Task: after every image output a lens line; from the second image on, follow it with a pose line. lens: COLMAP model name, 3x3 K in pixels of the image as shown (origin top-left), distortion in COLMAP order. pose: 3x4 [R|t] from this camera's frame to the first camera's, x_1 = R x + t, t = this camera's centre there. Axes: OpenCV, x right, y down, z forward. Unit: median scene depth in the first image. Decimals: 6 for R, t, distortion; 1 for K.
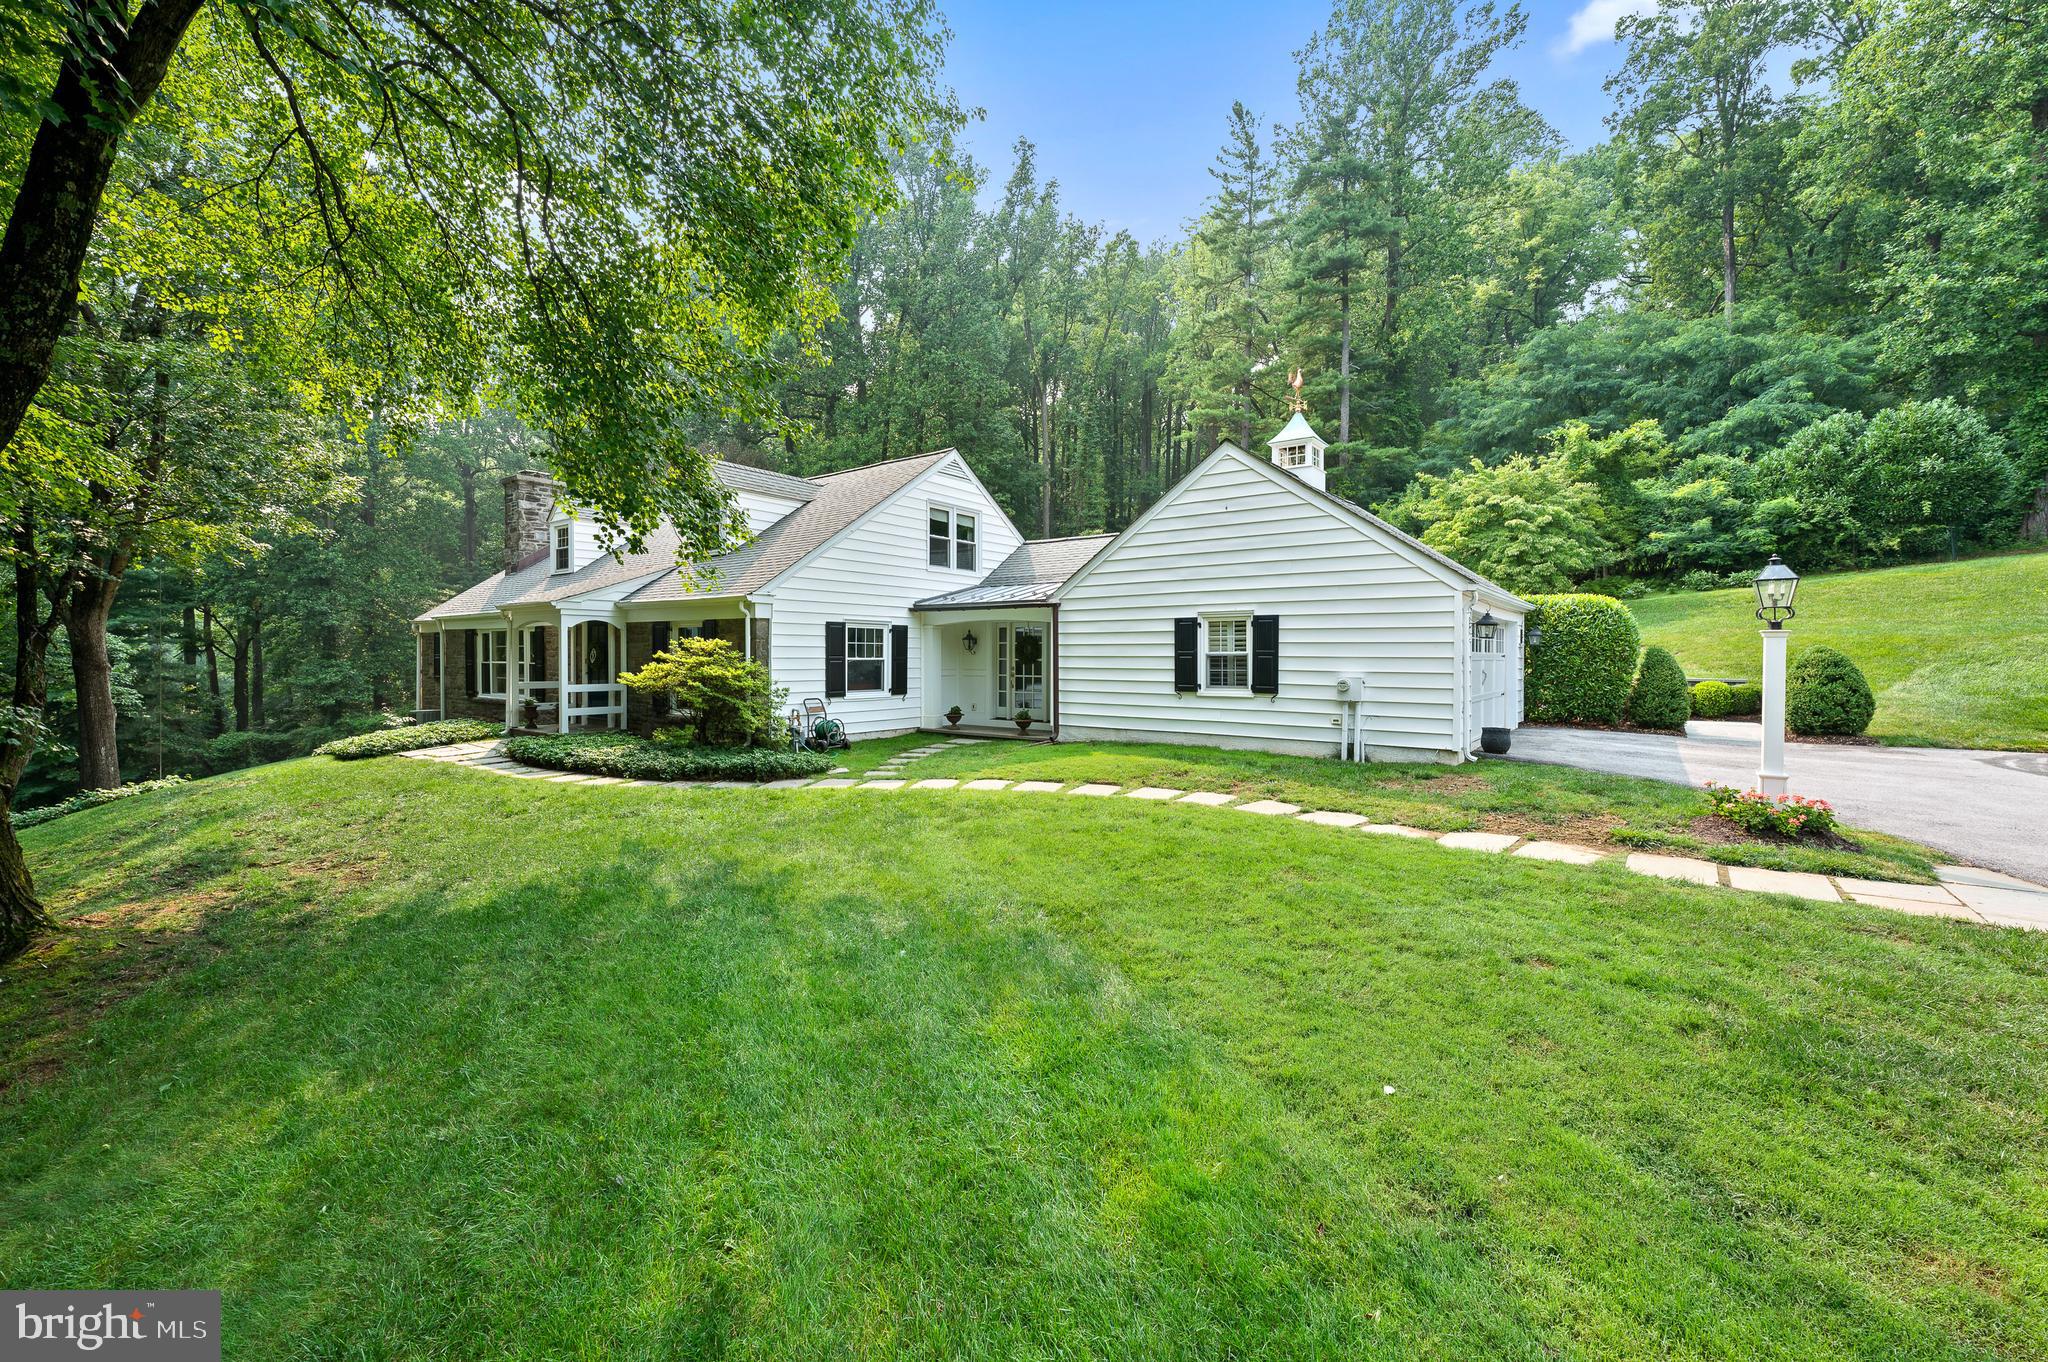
lens RADIAL K [[862.0, 0, 1008.1], [0, 862.0, 682.2], [0, 0, 1]] dist [0.000047, -0.000151]
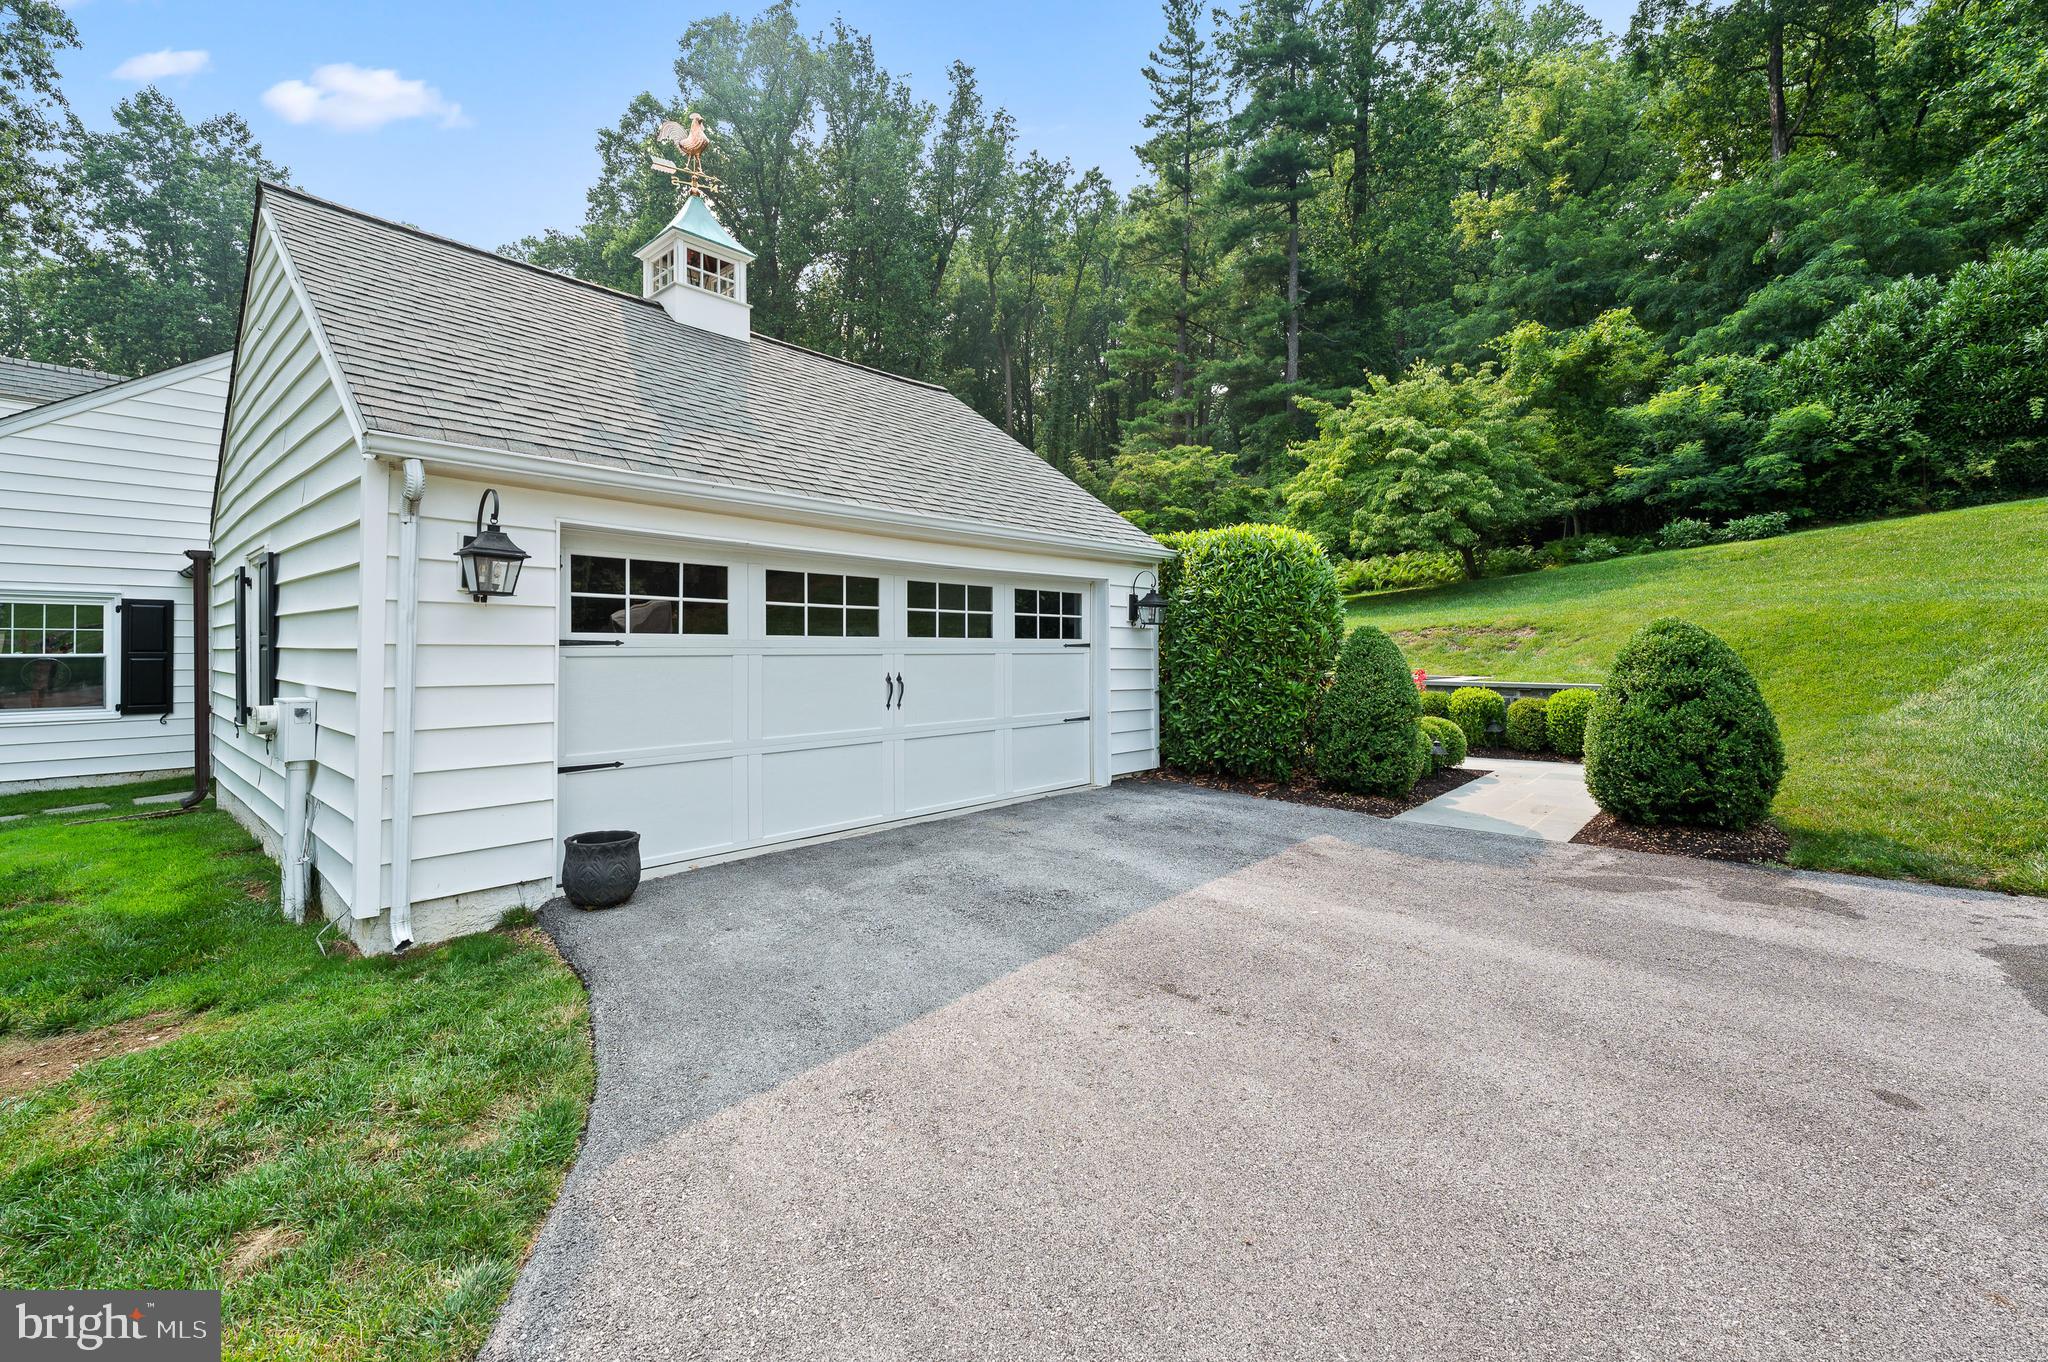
lens RADIAL K [[862.0, 0, 1039.3], [0, 862.0, 659.1], [0, 0, 1]] dist [0.000047, -0.000151]
pose [[0.996788, -0.003207, -0.080019, 0.350238], [0.001768, 0.999836, -0.018047, -0.007625], [0.080064, 0.017847, 0.996630, 0.285486]]
